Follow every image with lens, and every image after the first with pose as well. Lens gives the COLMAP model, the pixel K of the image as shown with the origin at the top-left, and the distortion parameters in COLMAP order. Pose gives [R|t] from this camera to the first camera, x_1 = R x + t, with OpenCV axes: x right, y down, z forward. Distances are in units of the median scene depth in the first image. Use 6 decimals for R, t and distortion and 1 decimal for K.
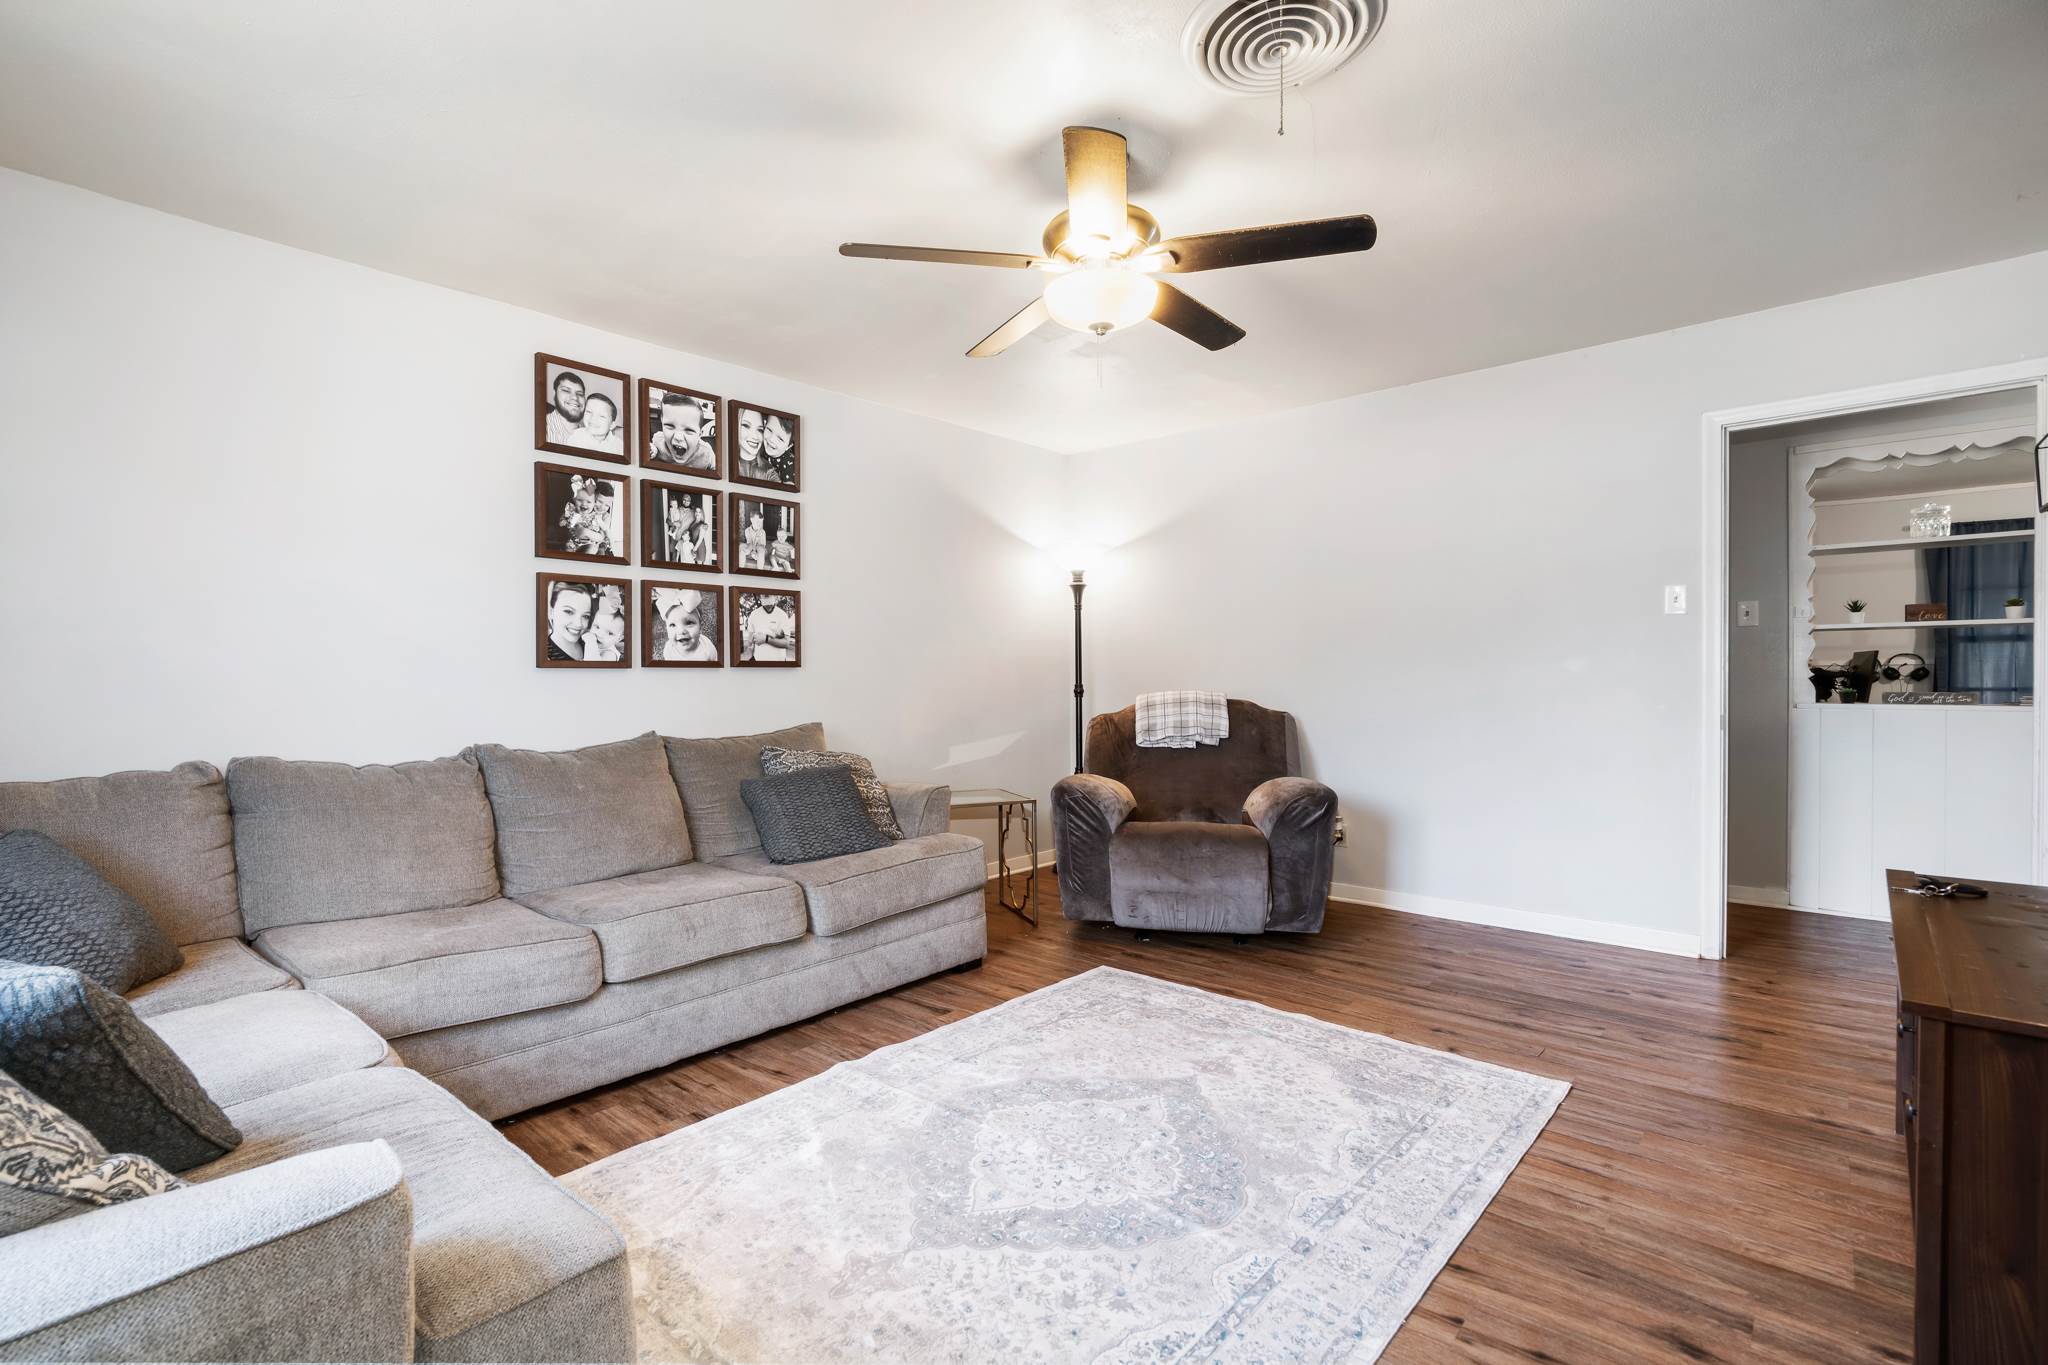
lens RADIAL K [[937.5, 0, 1008.9], [0, 937.5, 686.0], [0, 0, 1]] dist [-0.008214, 0.000899]
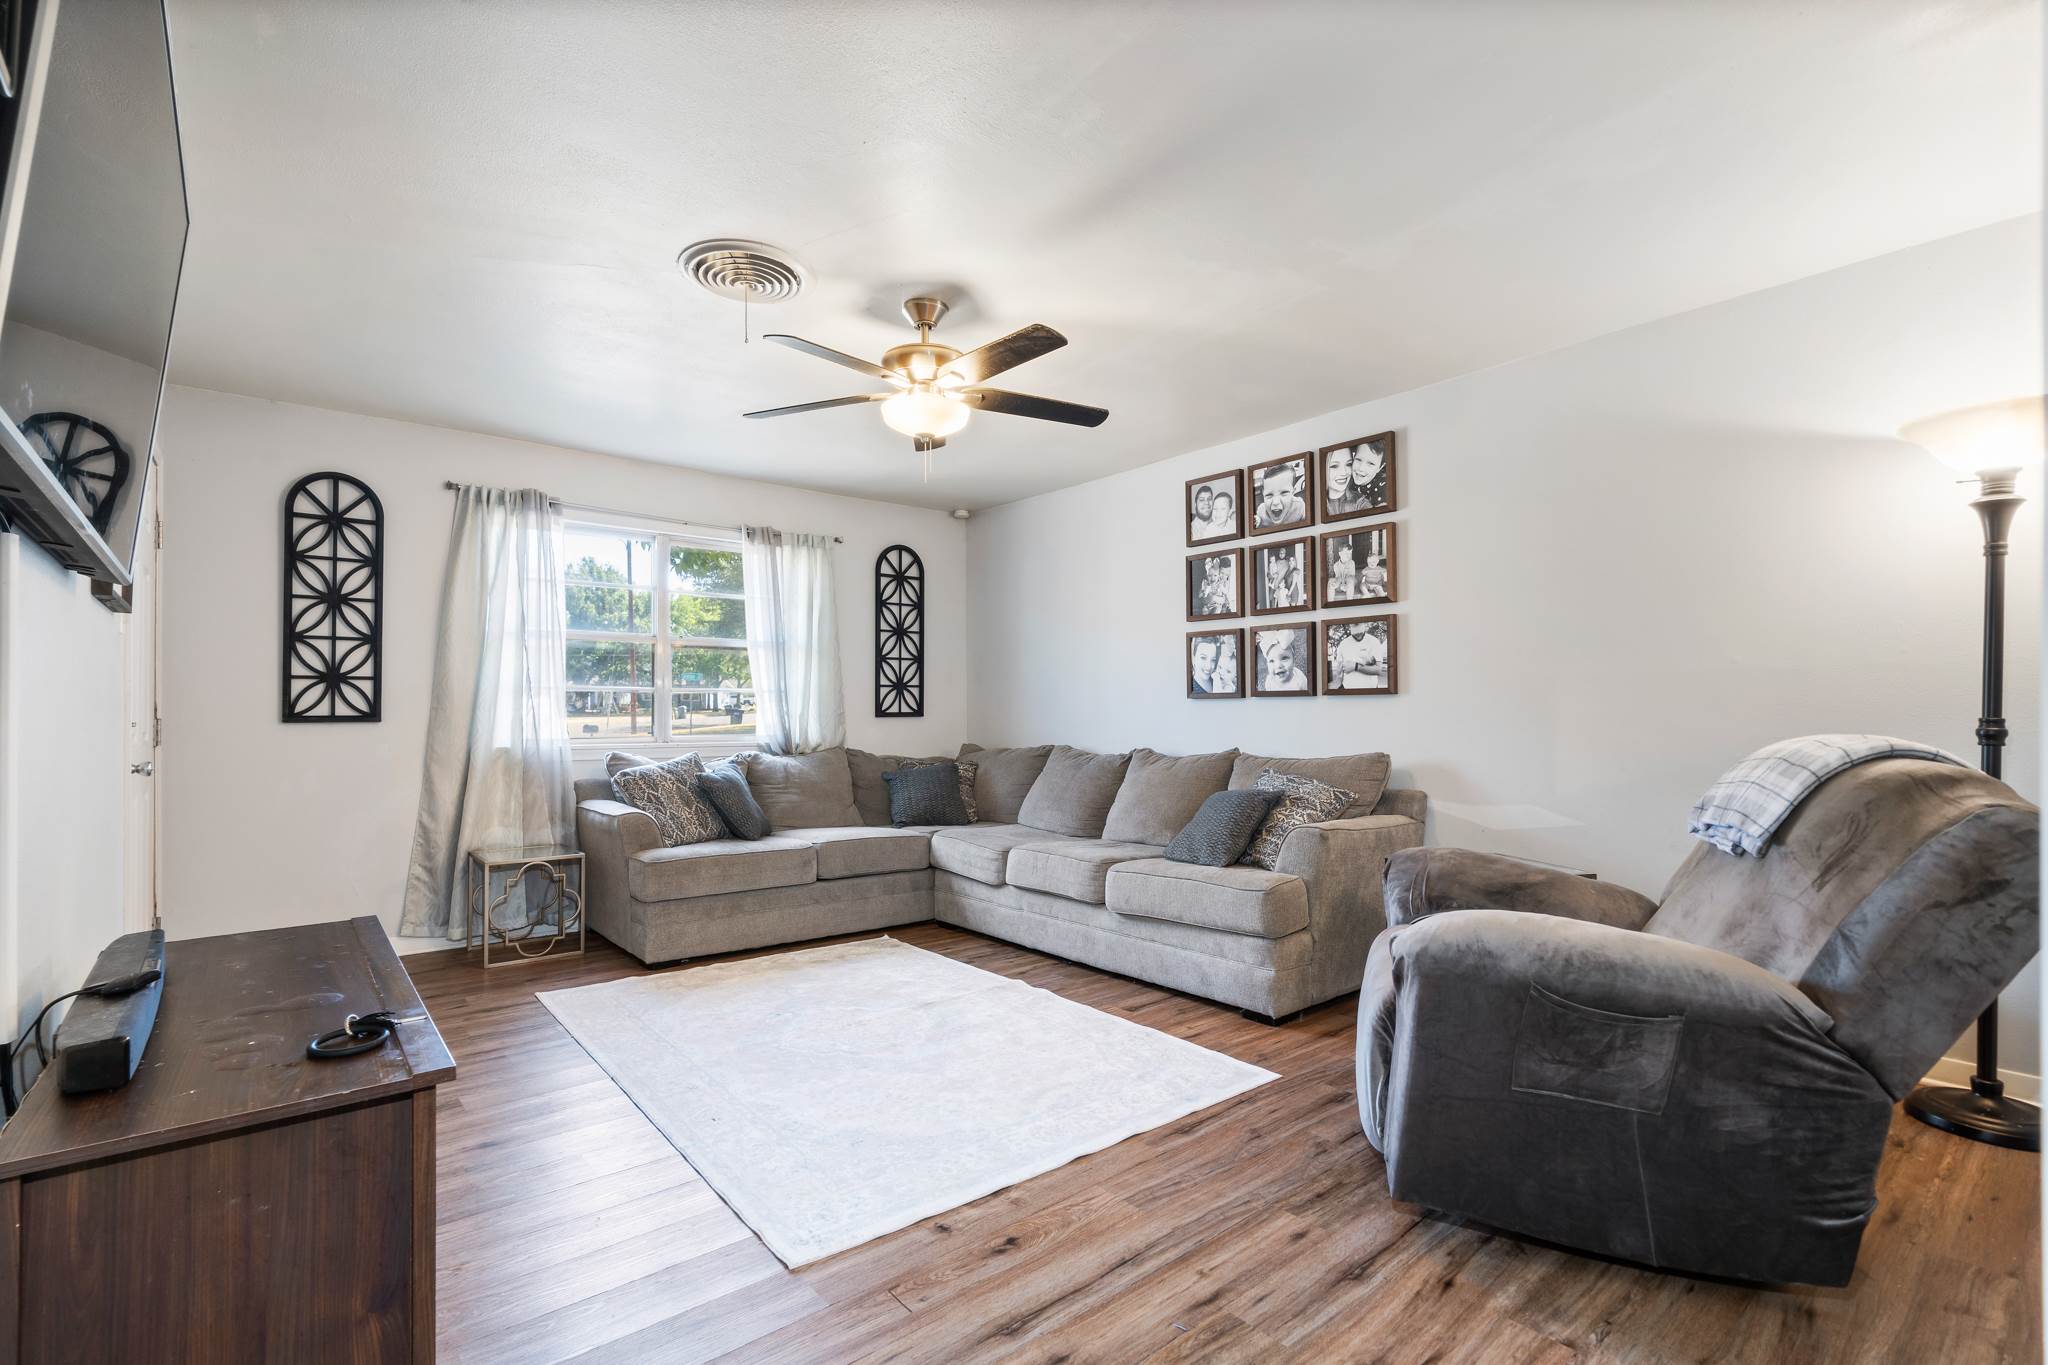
lens RADIAL K [[937.5, 0, 1009.1], [0, 937.5, 691.4], [0, 0, 1]] dist [-0.008214, 0.000899]
pose [[-0.158742, -0.010661, -0.987262, 0.868741], [-0.001395, 0.999943, -0.010574, -0.013379], [0.987319, -0.000302, -0.158748, 0.855843]]
